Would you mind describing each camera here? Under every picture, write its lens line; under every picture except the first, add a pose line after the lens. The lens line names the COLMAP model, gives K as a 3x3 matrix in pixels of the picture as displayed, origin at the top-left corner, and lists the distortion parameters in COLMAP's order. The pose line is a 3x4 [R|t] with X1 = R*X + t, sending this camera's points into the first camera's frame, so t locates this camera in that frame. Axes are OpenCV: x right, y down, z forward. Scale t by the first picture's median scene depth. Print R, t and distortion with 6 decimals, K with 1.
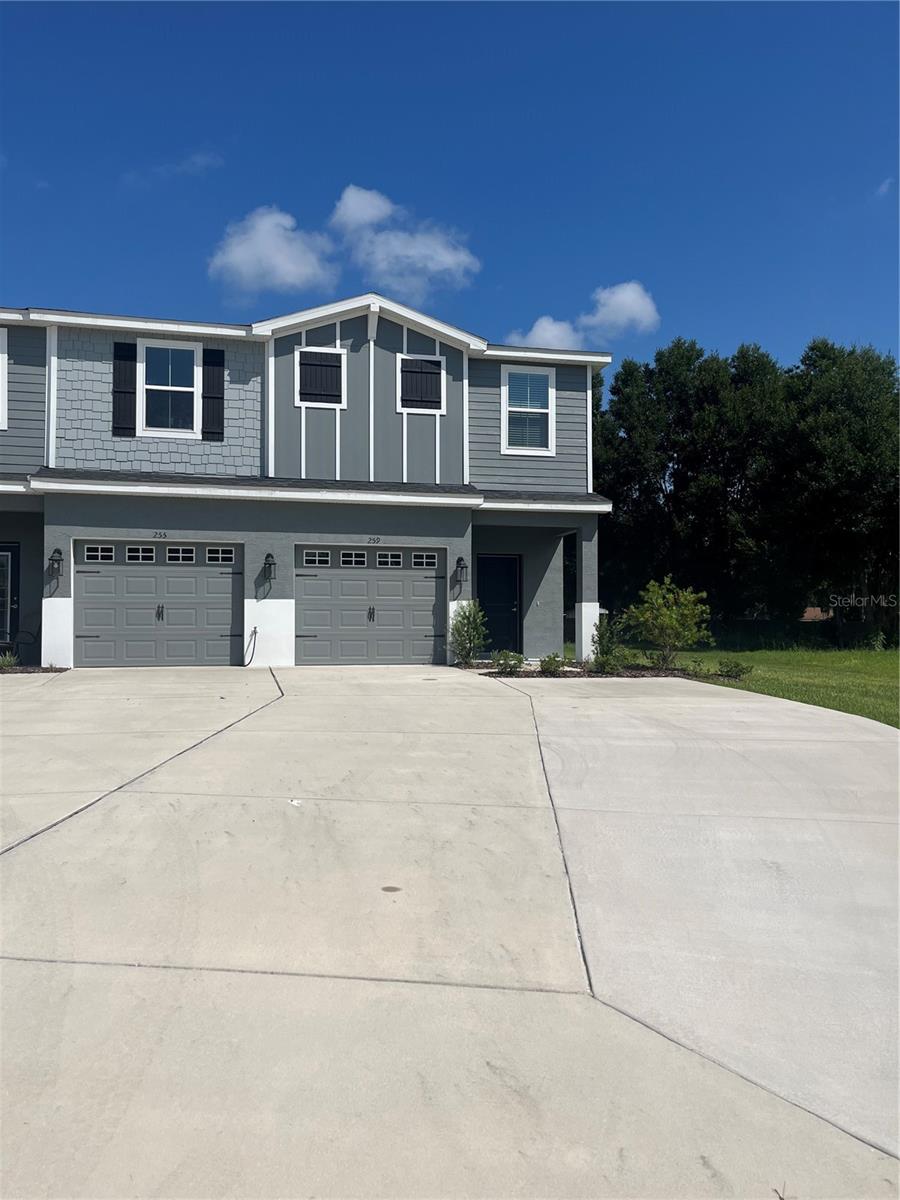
lens RADIAL K [[897.3, 0, 450.0], [0, 897.3, 600.0], [0, 0, 1]] dist [0.053115, -0.002093]
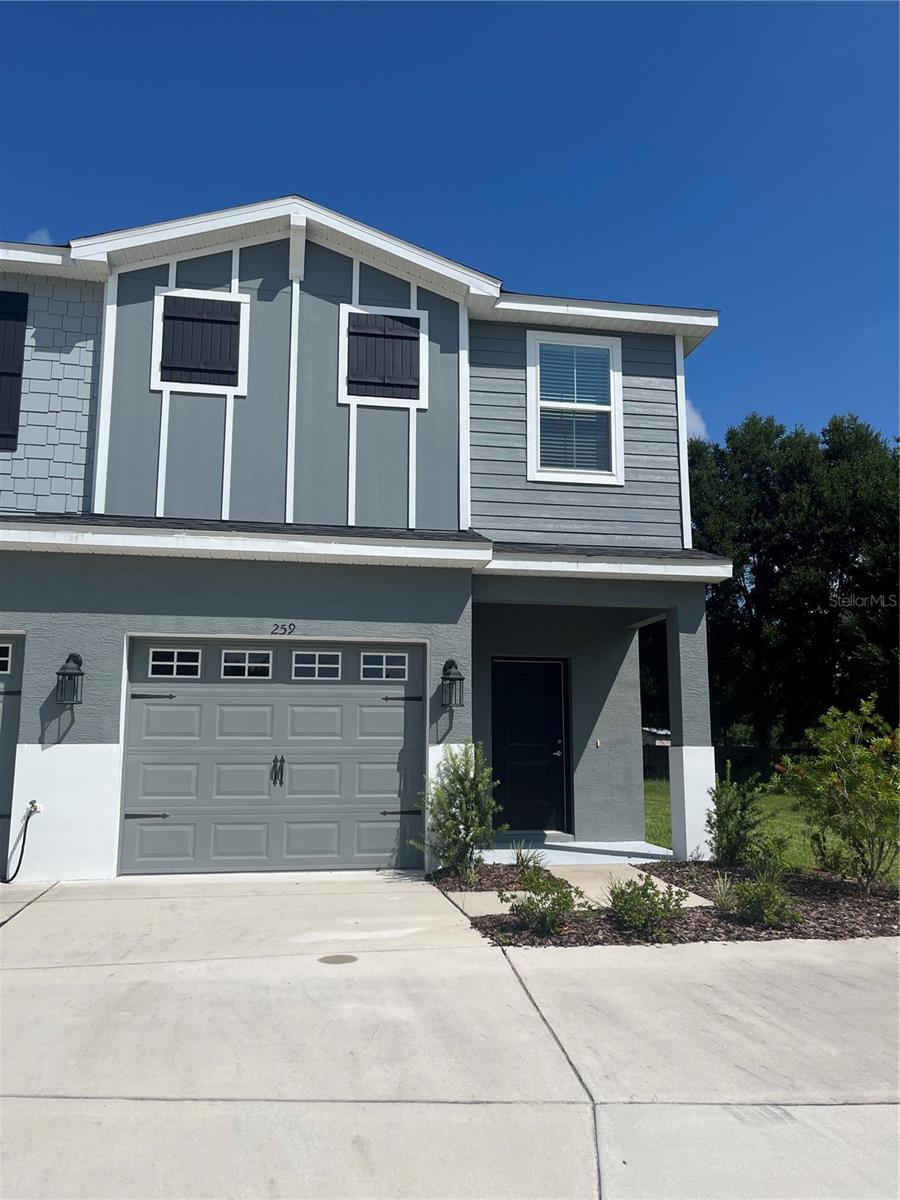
lens RADIAL K [[897.3, 0, 450.0], [0, 897.3, 600.0], [0, 0, 1]] dist [0.053115, -0.002093]
pose [[0.998345, -0.006890, -0.057091, 0.041079], [-0.000517, 0.991682, -0.128711, -0.014755], [0.057503, 0.128528, 0.990037, 0.462192]]
